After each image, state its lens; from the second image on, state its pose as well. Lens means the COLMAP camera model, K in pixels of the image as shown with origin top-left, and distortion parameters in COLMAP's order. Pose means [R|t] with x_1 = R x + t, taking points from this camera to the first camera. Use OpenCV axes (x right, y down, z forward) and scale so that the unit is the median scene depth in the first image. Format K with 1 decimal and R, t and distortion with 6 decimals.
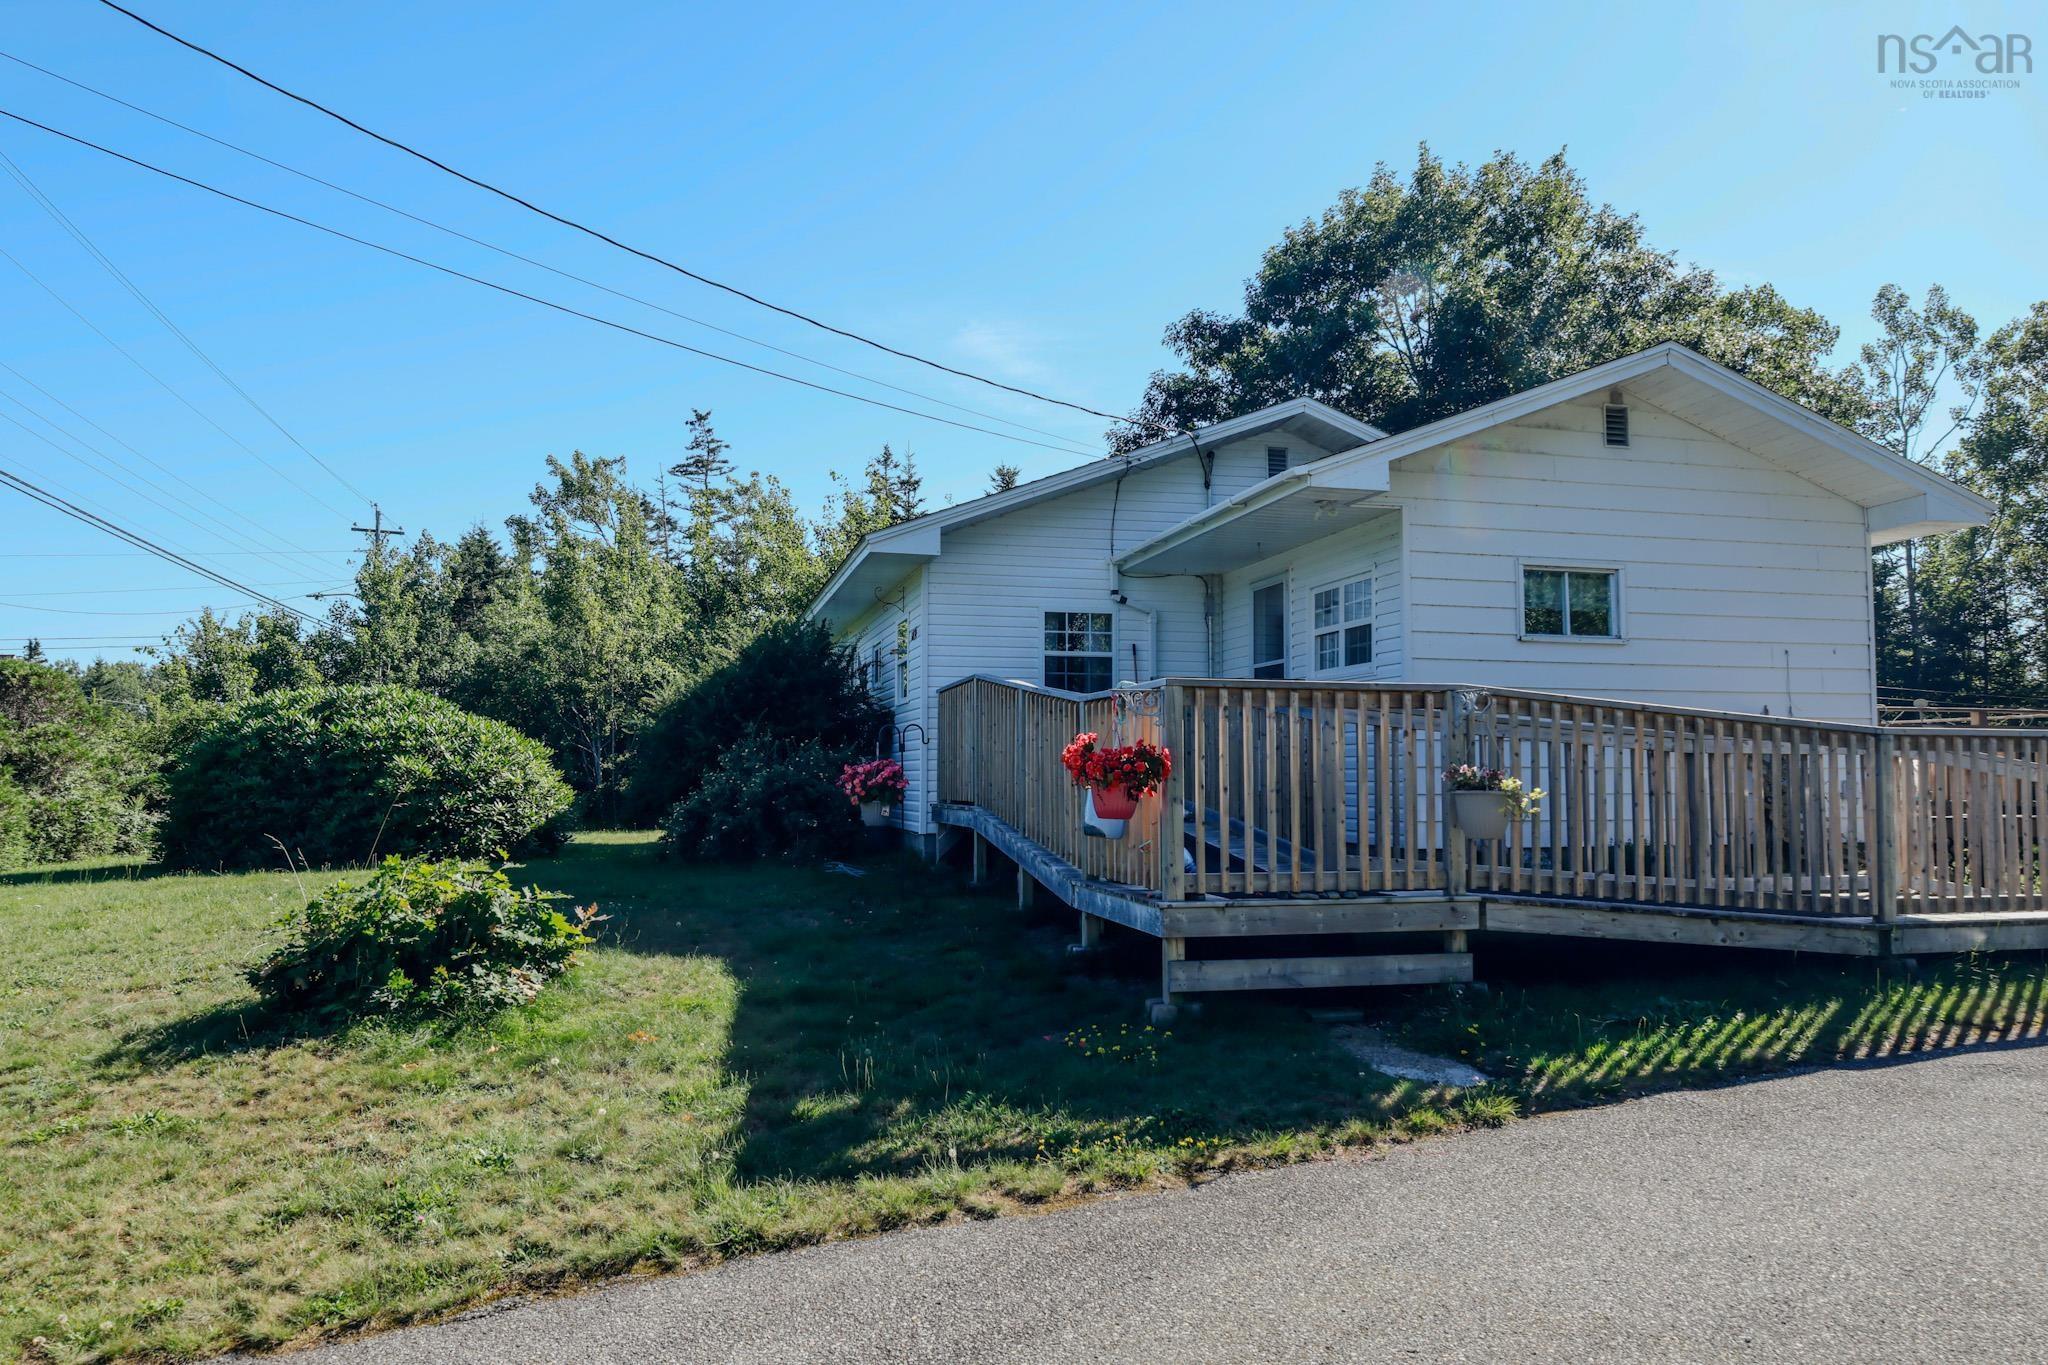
lens RADIAL K [[1411.4, 0, 1017.5], [0, 1411.4, 685.7], [0, 0, 1]] dist [-0.008257, 0.001633]
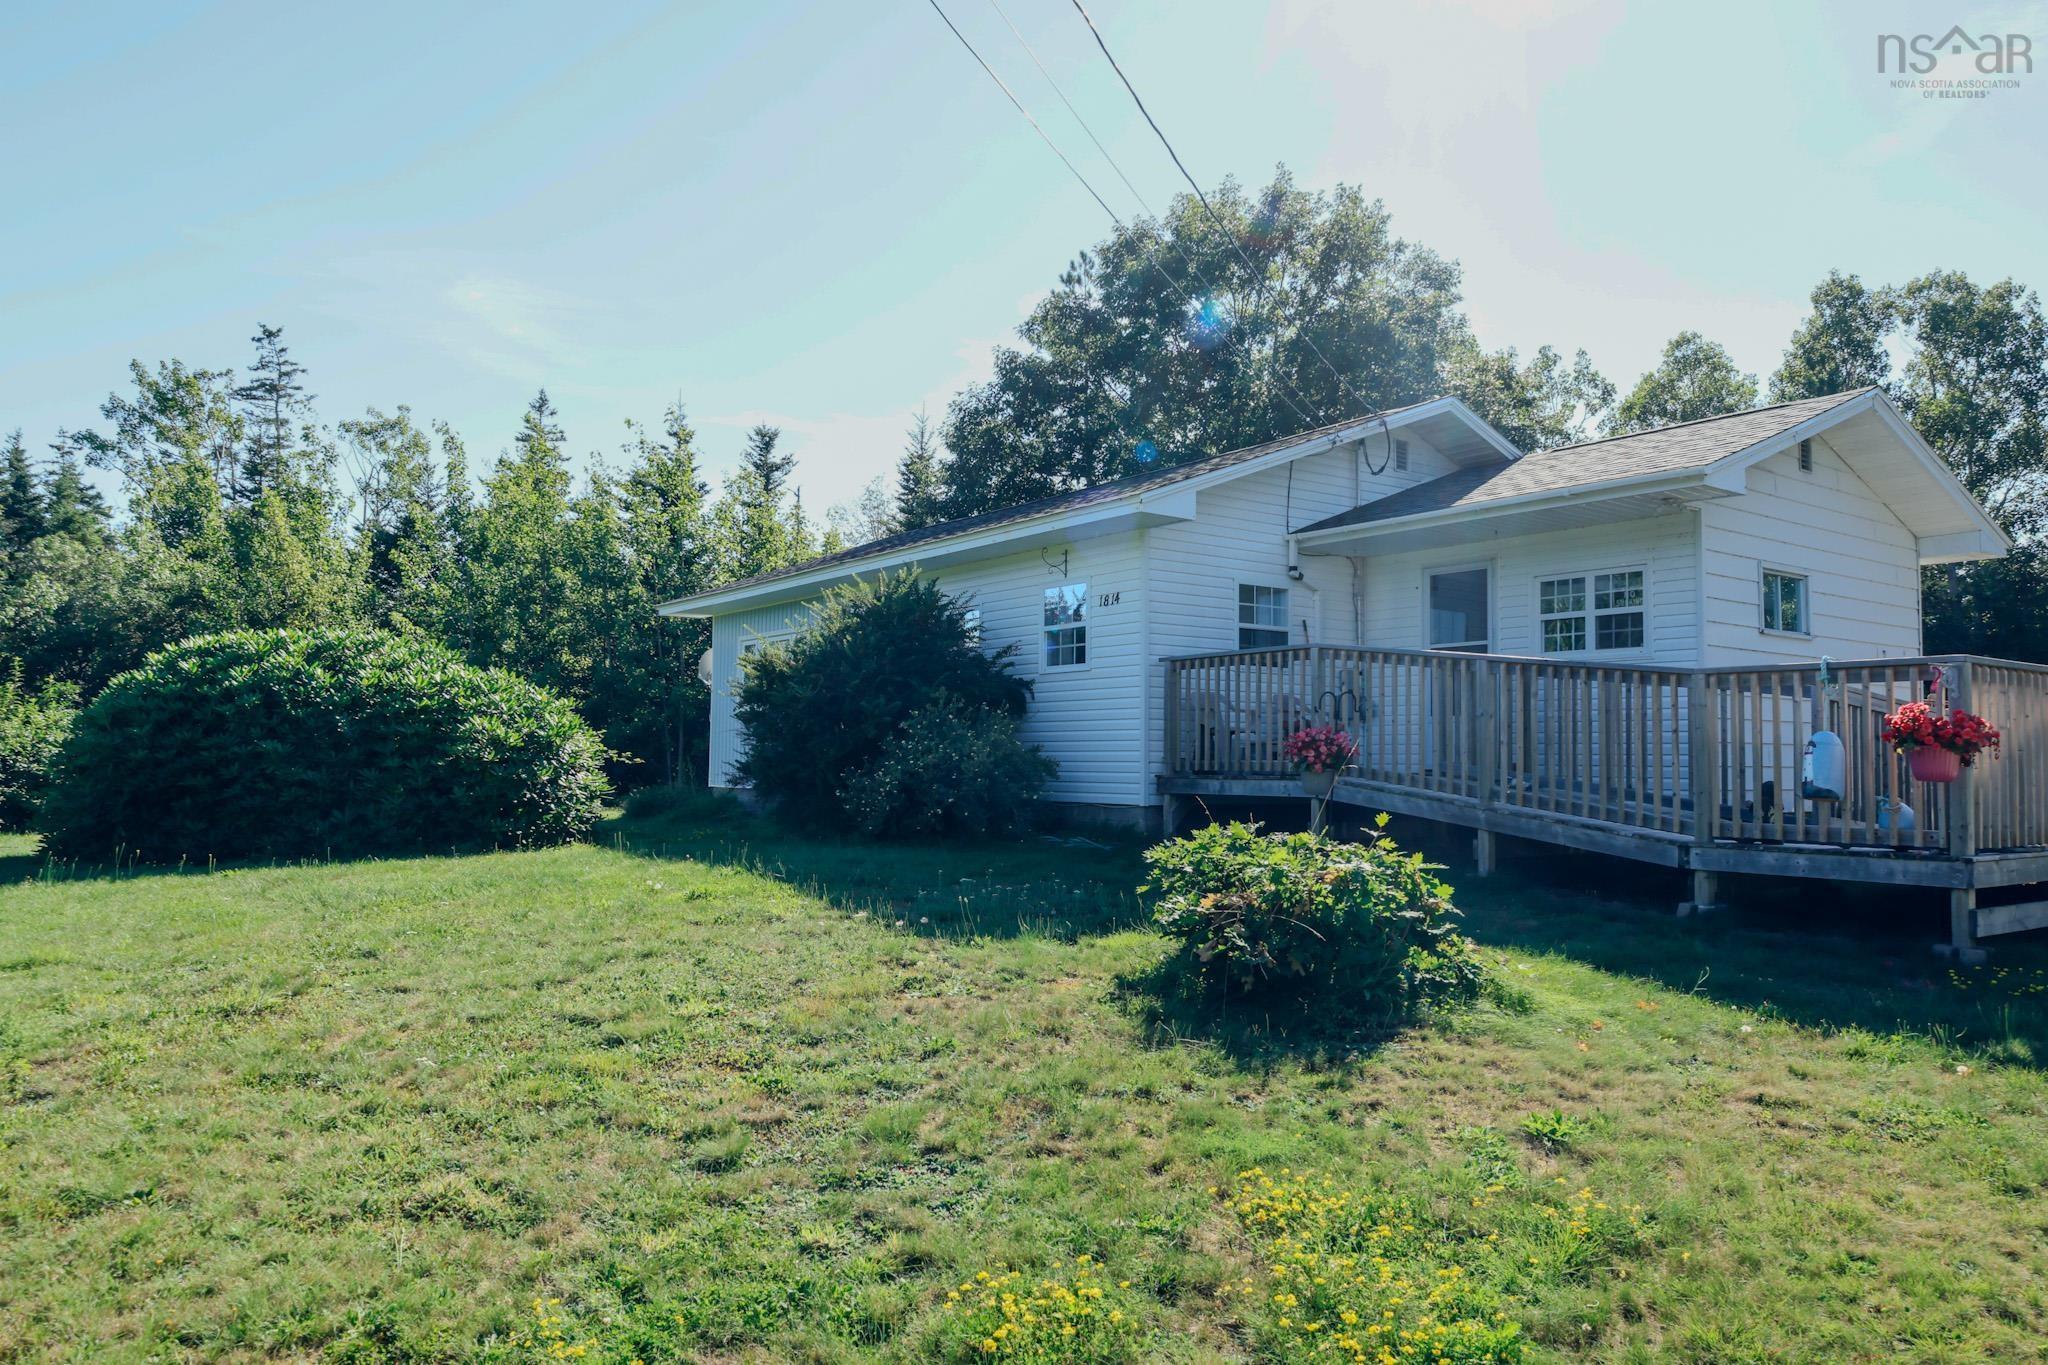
lens RADIAL K [[1411.4, 0, 1021.3], [0, 1411.4, 684.3], [0, 0, 1]] dist [-0.008257, 0.001633]
pose [[0.926414, 0.027638, 0.375491, -0.276128], [-0.031788, 0.999483, 0.004861, 0.010404], [-0.375163, -0.016440, 0.926813, 0.073040]]
